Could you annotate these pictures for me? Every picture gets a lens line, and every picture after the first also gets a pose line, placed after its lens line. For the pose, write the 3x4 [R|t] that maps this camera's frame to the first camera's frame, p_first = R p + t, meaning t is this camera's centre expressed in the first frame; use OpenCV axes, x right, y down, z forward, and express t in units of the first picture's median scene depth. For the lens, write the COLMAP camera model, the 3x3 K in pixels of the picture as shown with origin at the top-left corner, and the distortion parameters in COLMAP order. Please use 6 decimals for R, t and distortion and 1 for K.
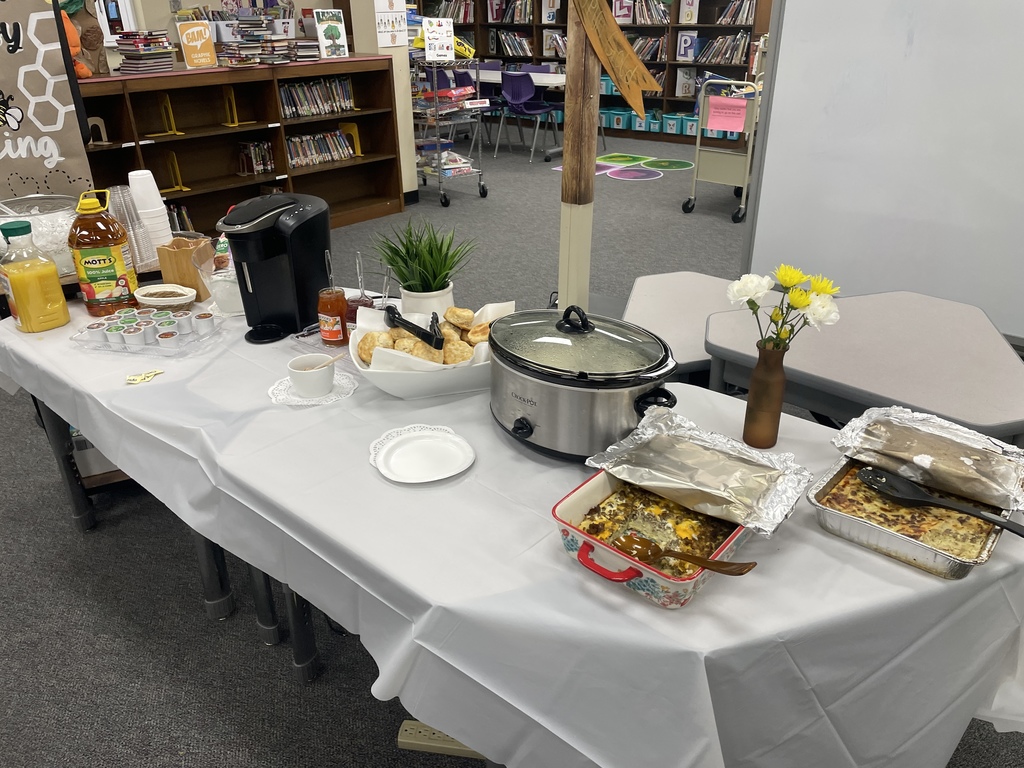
lens RADIAL K [[780.4, 0, 515.6], [0, 780.4, 379.1], [0, 0, 1]] dist [0.089364, -0.110417]
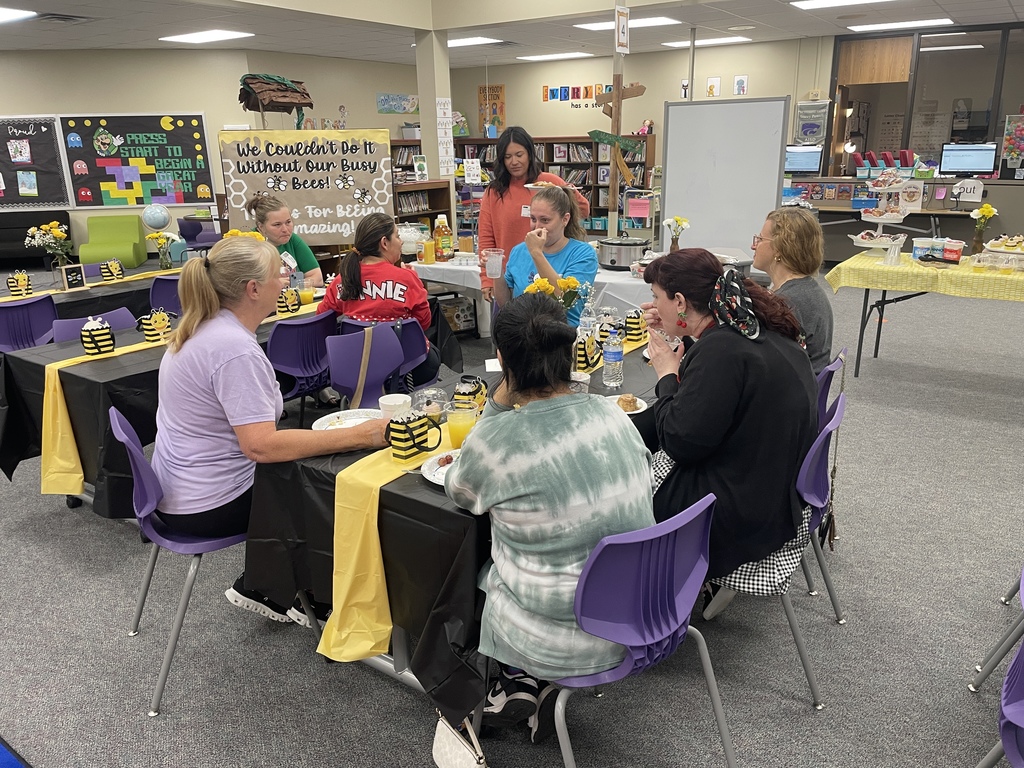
lens RADIAL K [[780.4, 0, 515.6], [0, 780.4, 379.1], [0, 0, 1]] dist [0.089364, -0.110417]
pose [[0.991841, -0.043797, 0.119722, -0.237639], [0.061710, 0.986716, -0.150277, 0.291637], [-0.111549, 0.156439, 0.981368, -0.641243]]
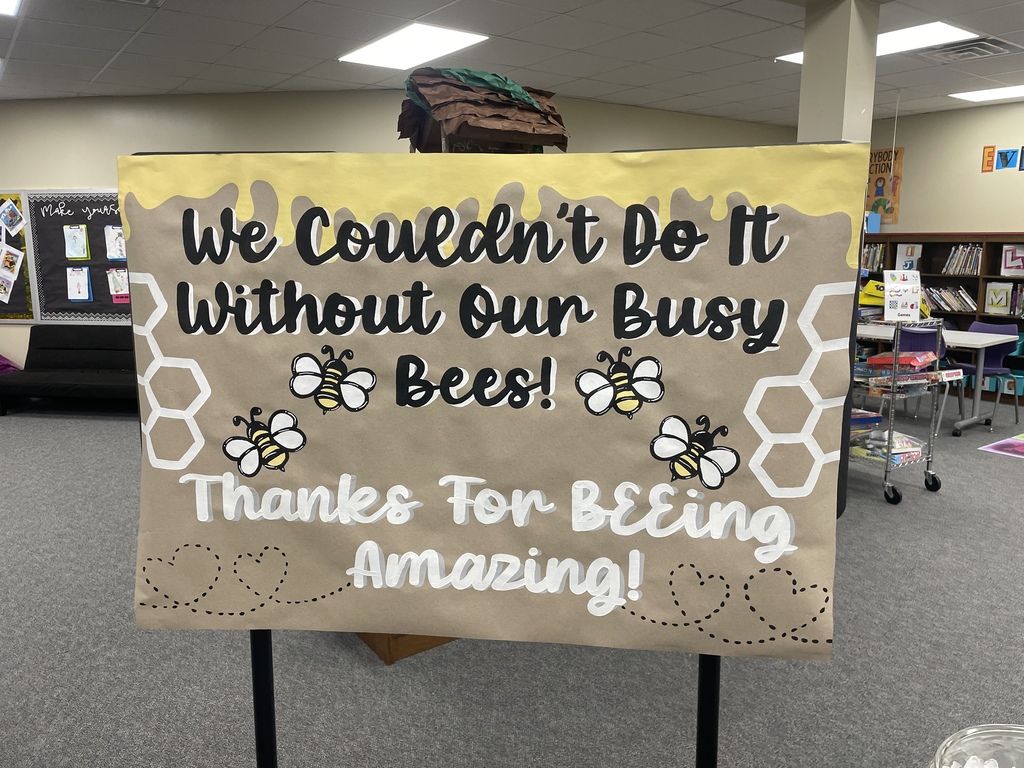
lens RADIAL K [[780.4, 0, 515.6], [0, 780.4, 379.1], [0, 0, 1]] dist [0.089364, -0.110417]
pose [[0.976660, 0.050208, -0.208840, -0.315370], [-0.104971, 0.959846, -0.260148, -0.113225], [0.187393, 0.275998, 0.942714, 0.225852]]
